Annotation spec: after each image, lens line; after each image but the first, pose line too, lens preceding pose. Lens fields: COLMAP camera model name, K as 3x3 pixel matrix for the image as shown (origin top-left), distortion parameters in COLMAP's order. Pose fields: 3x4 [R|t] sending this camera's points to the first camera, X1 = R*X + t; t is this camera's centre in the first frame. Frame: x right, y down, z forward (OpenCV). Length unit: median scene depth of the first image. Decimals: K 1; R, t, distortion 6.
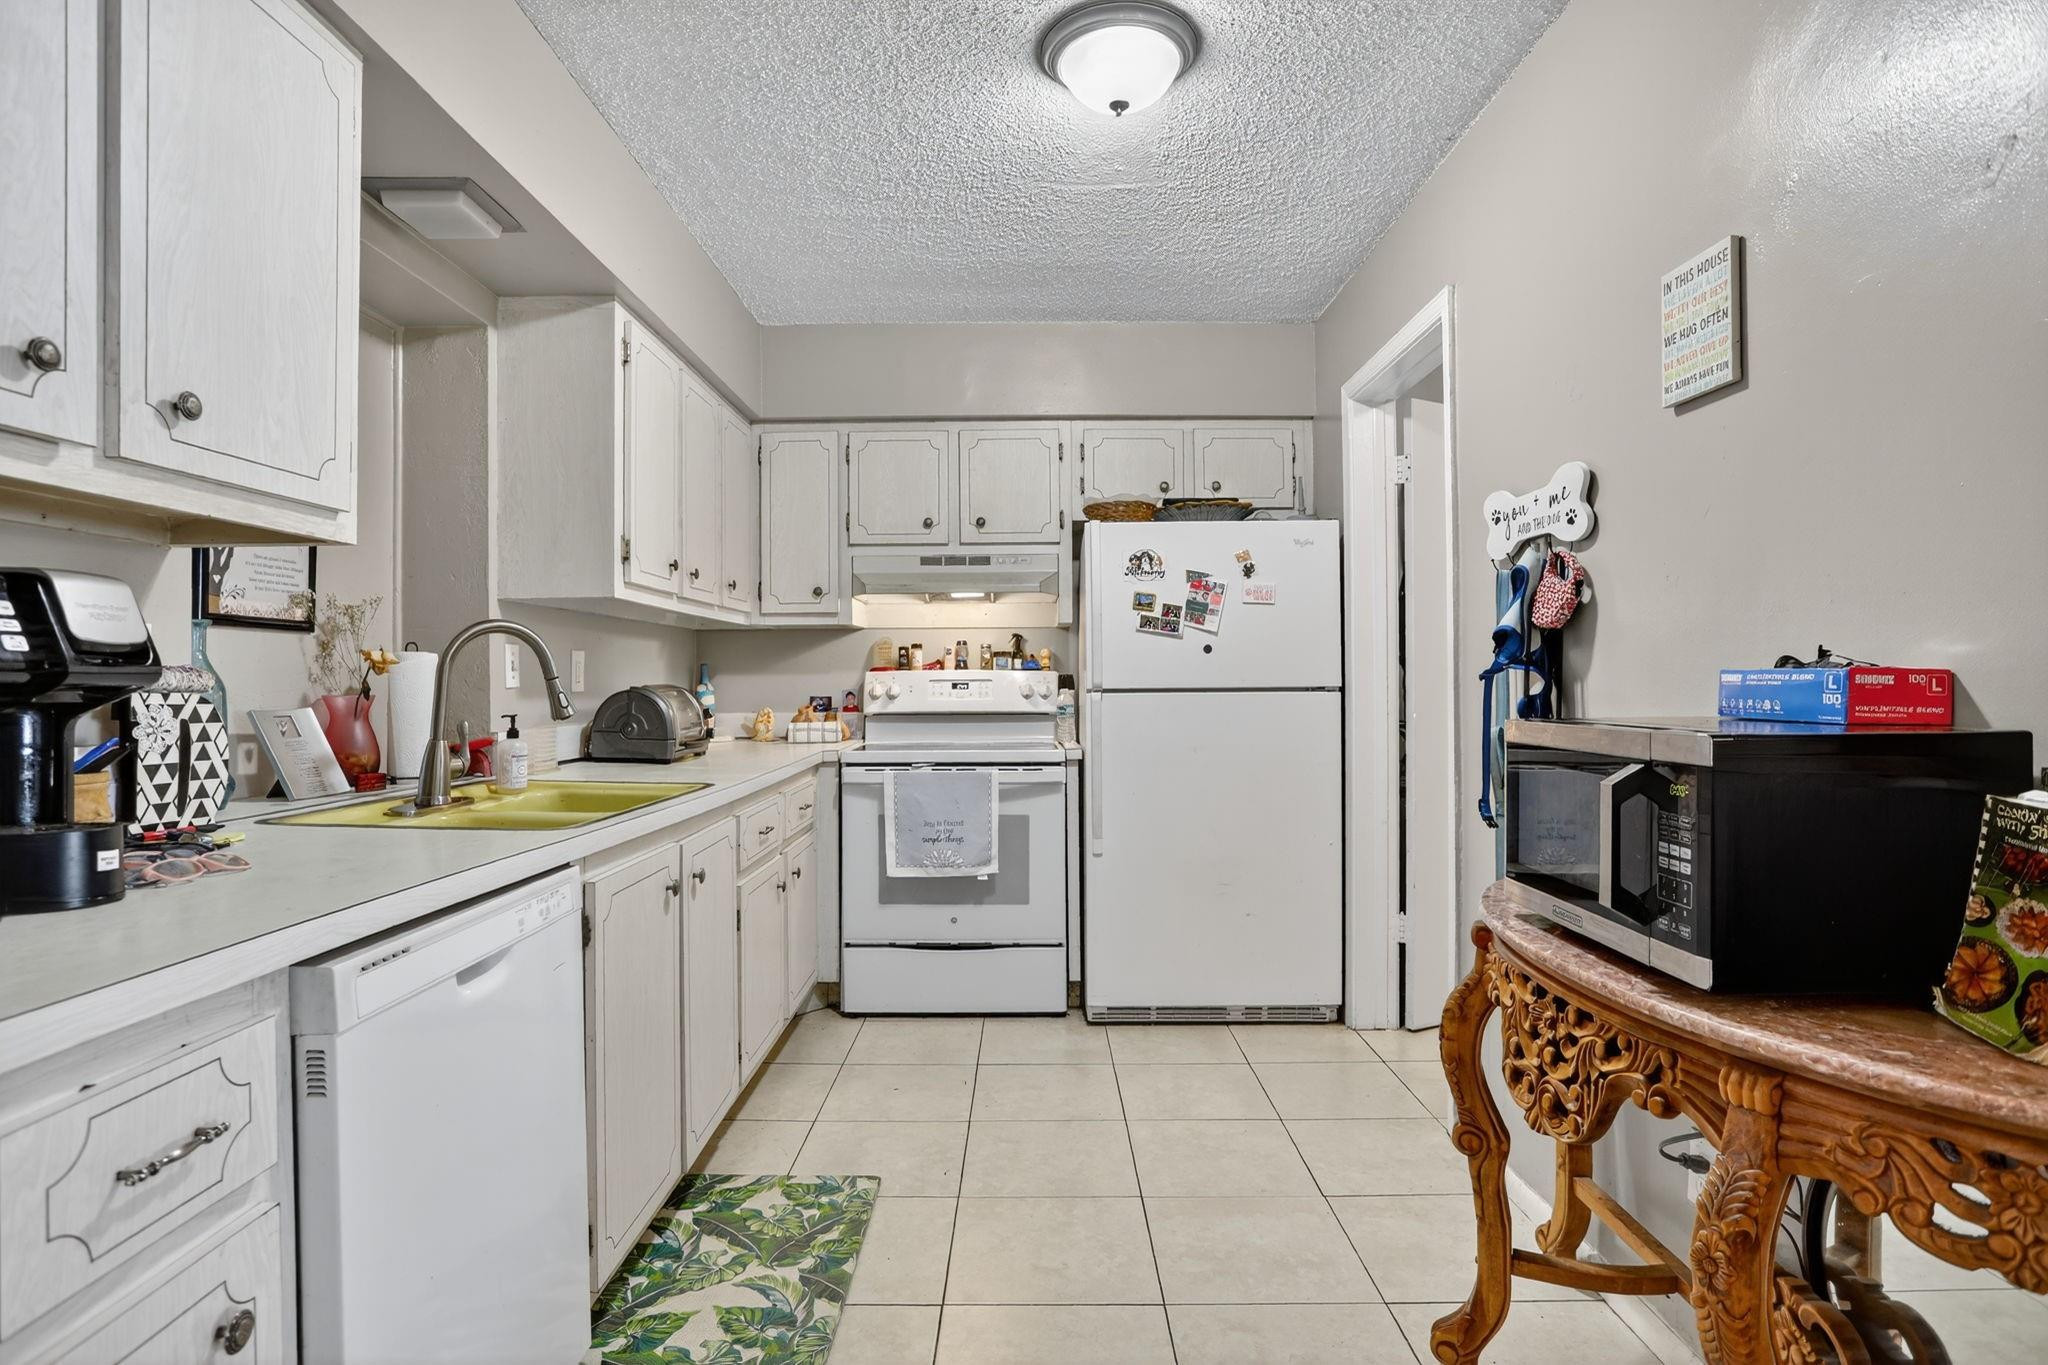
lens RADIAL K [[1033.0, 0, 1024.0], [0, 1033.0, 682.5], [0, 0, 1]] dist [-0.075818, 0.037177]
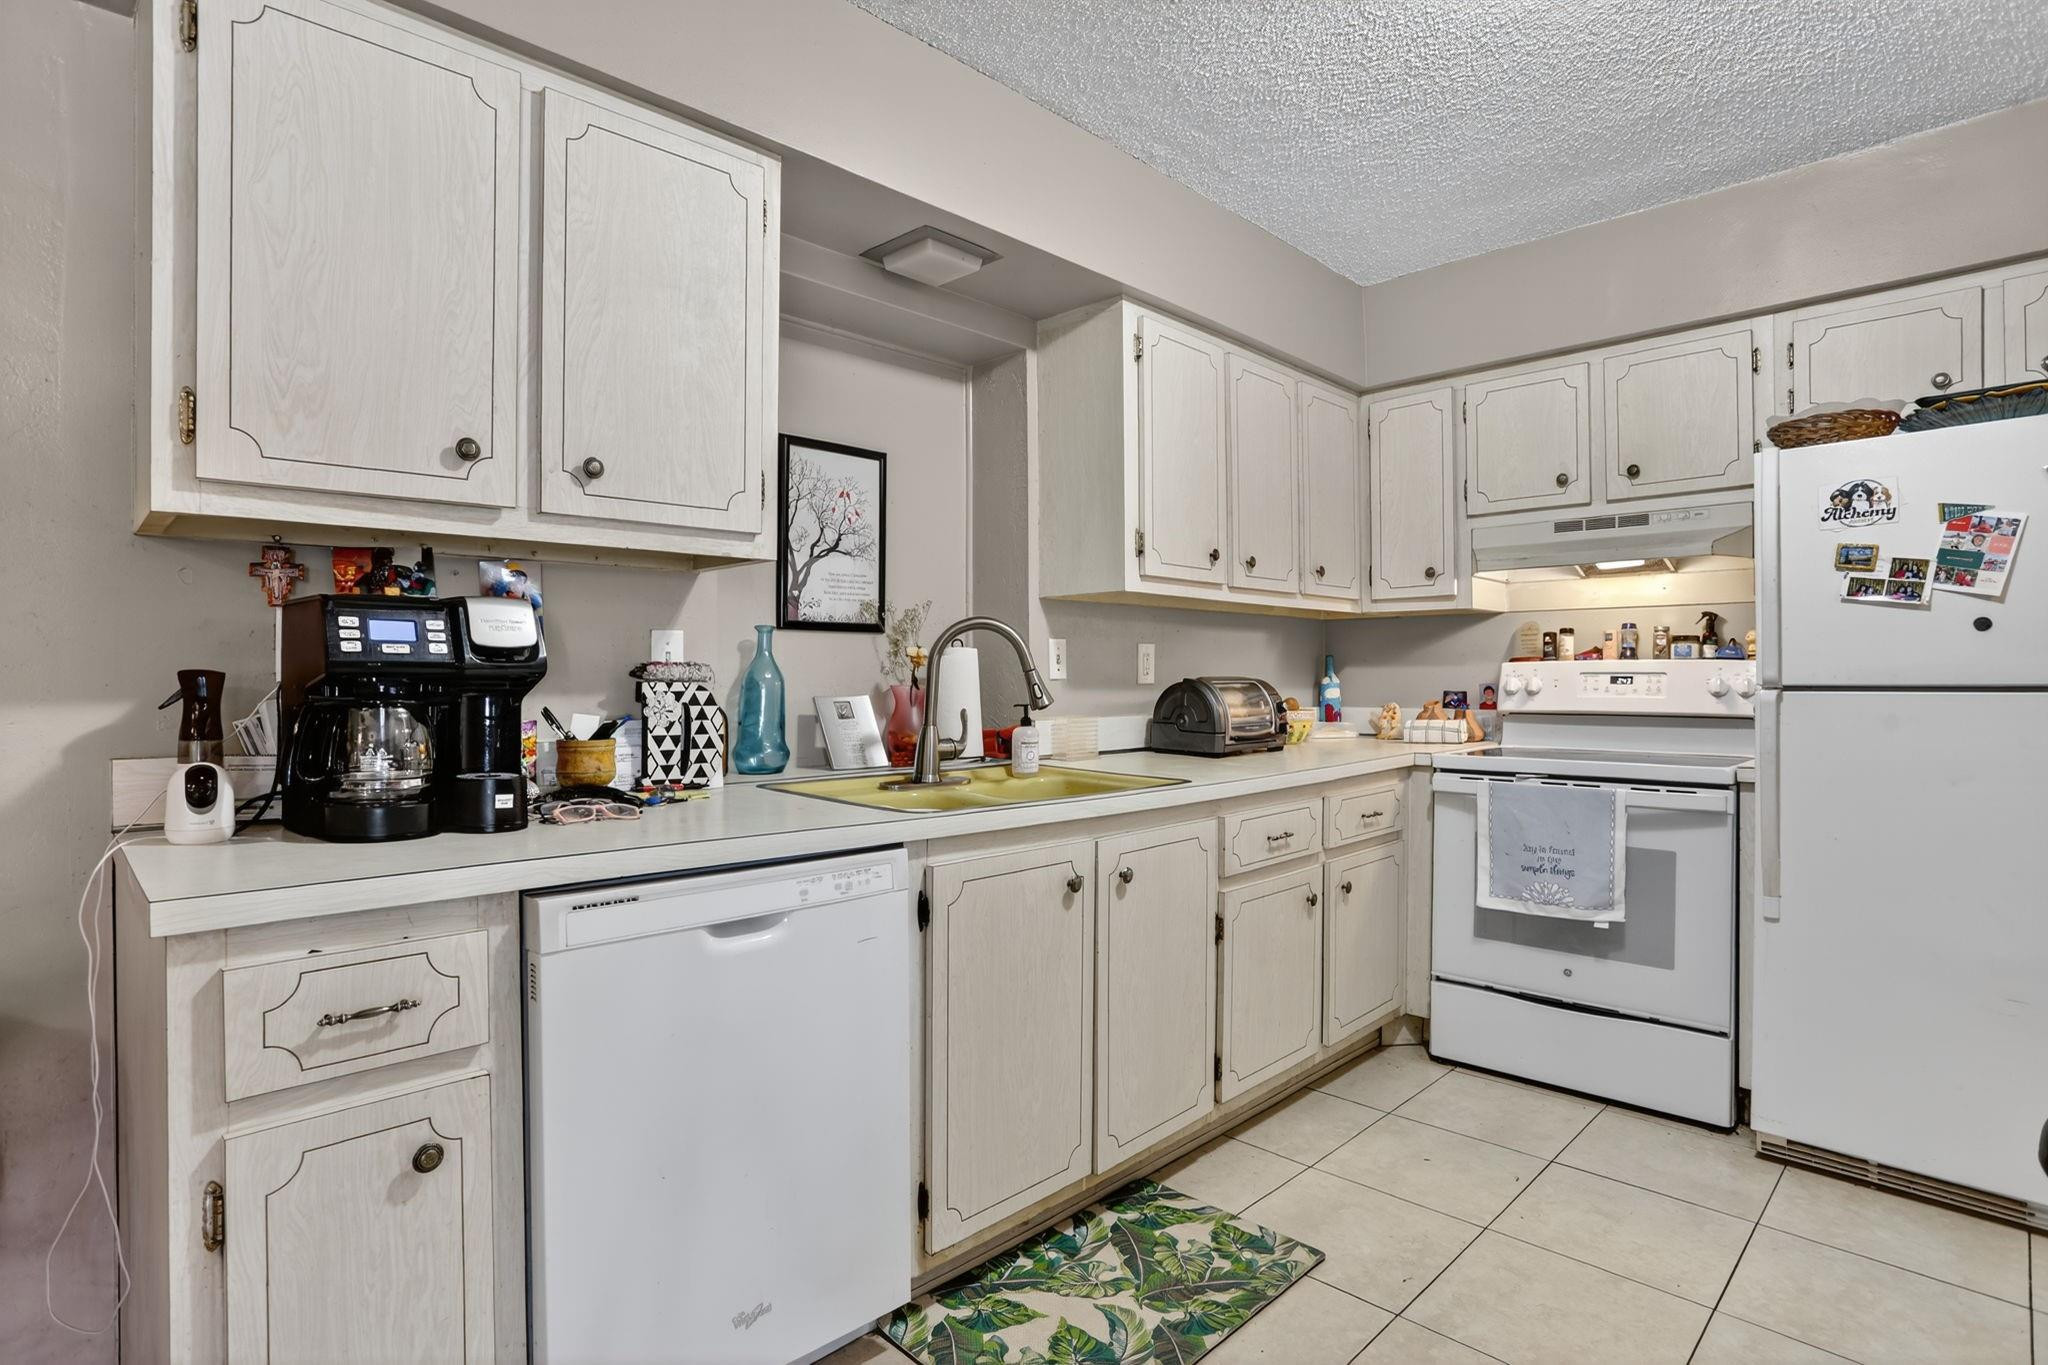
lens RADIAL K [[1027.8, 0, 1023.7], [0, 1027.8, 675.7], [0, 0, 1]] dist [-0.076149, 0.038334]
pose [[0.713351, 0.002848, -0.700801, 0.203608], [-0.001757, 0.999996, 0.002275, -0.001162], [0.700804, -0.000392, 0.713353, 0.168236]]
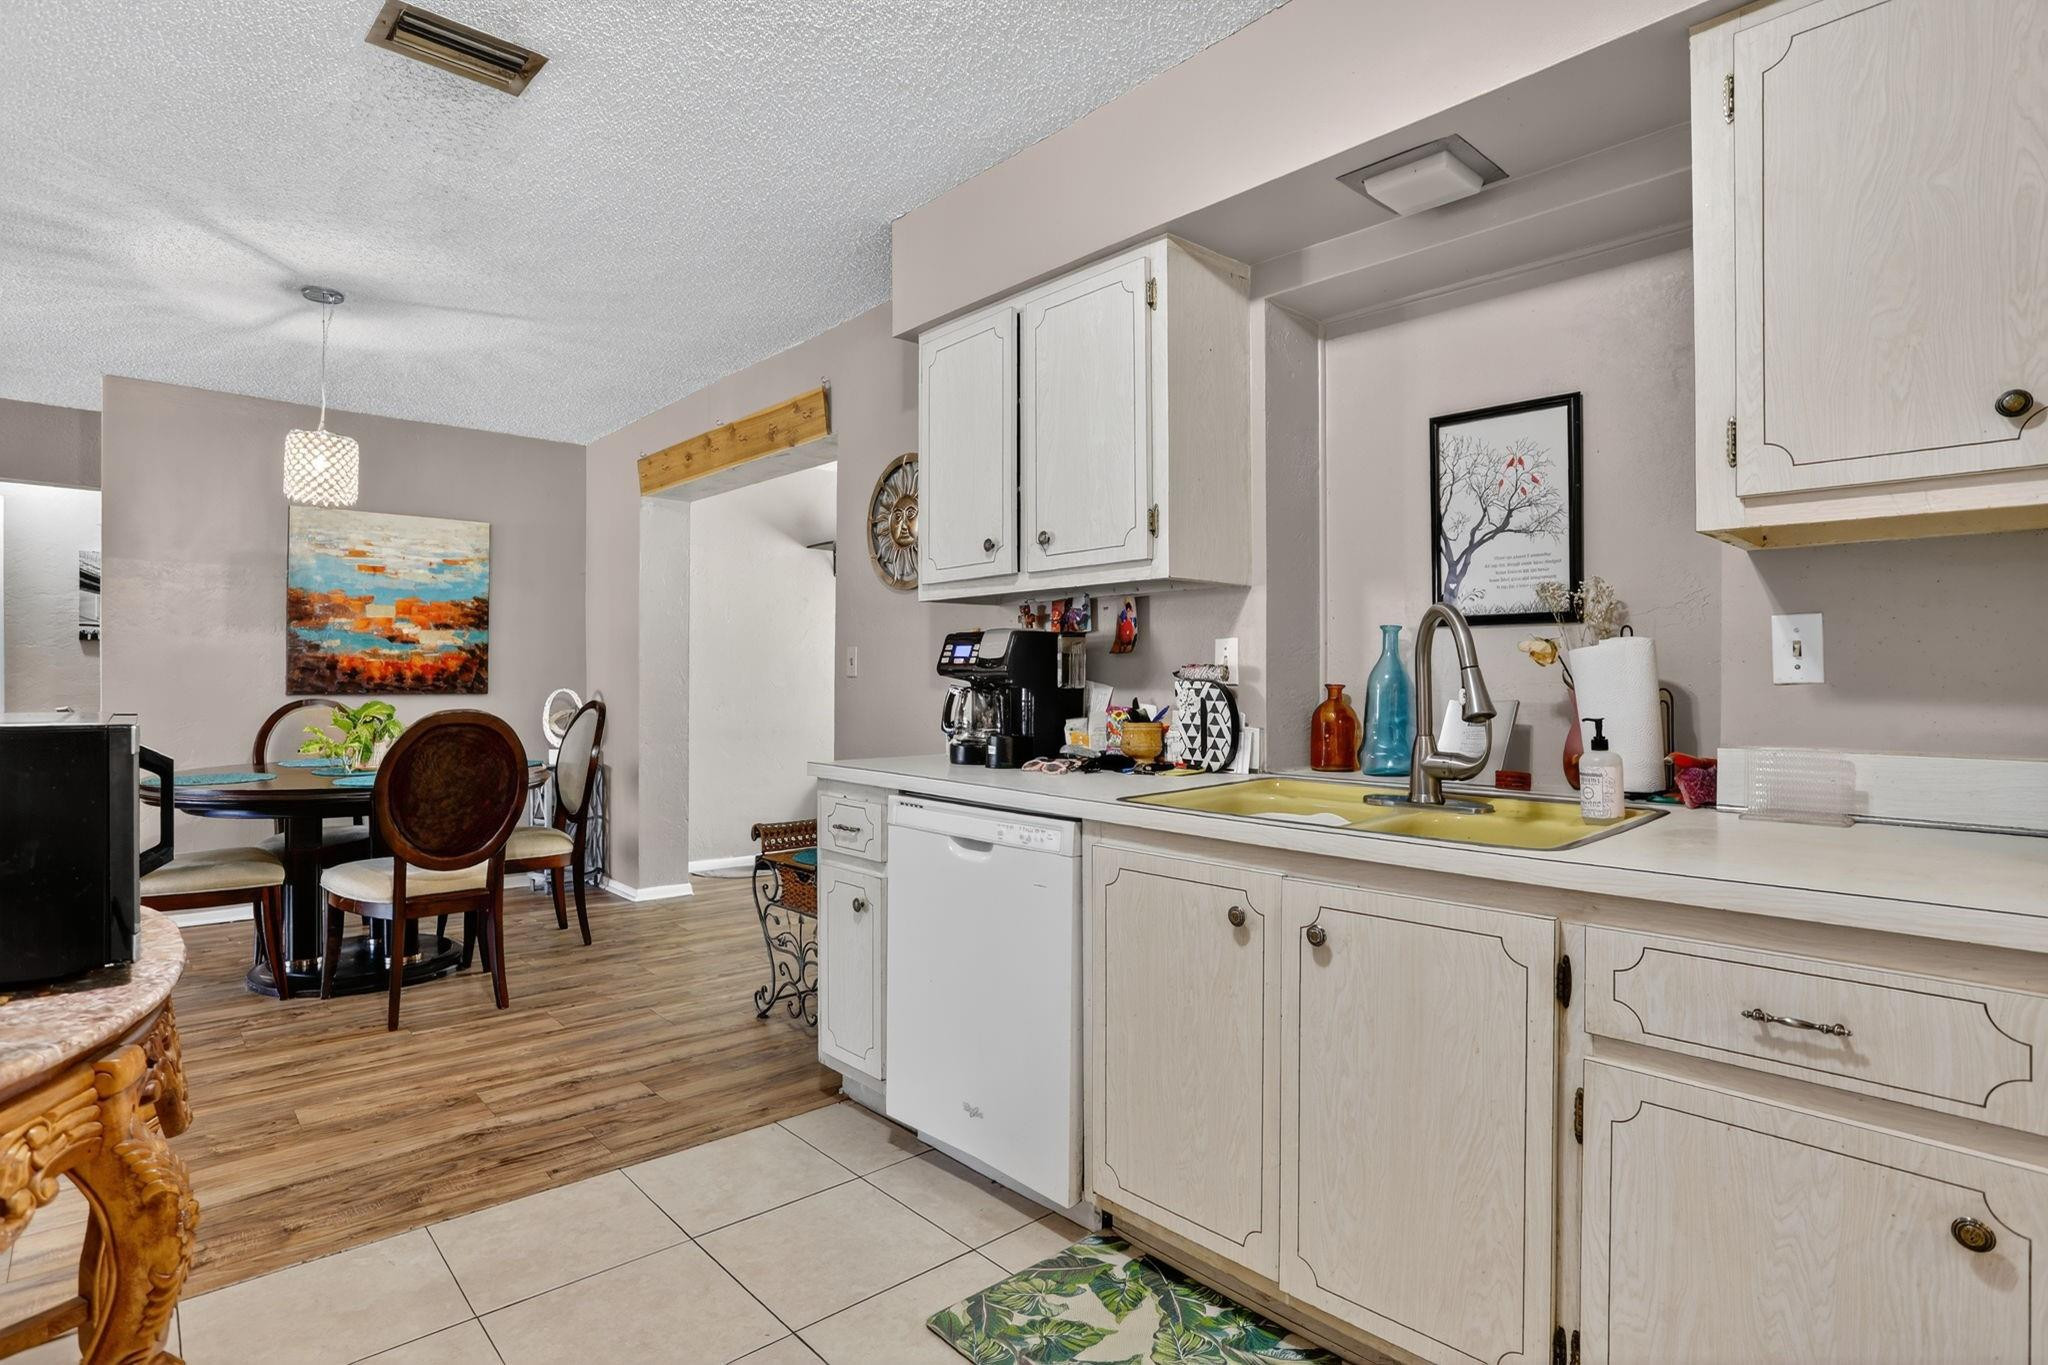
lens RADIAL K [[1003.9, 0, 1024.0], [0, 1003.9, 682.5], [0, 0, 1]] dist [-0.102020, 0.015523]
pose [[-0.739277, 0.003304, -0.673393, 0.216138], [-0.000975, 0.999982, 0.005976, 0.001428], [0.673401, 0.005074, -0.739260, 0.956618]]
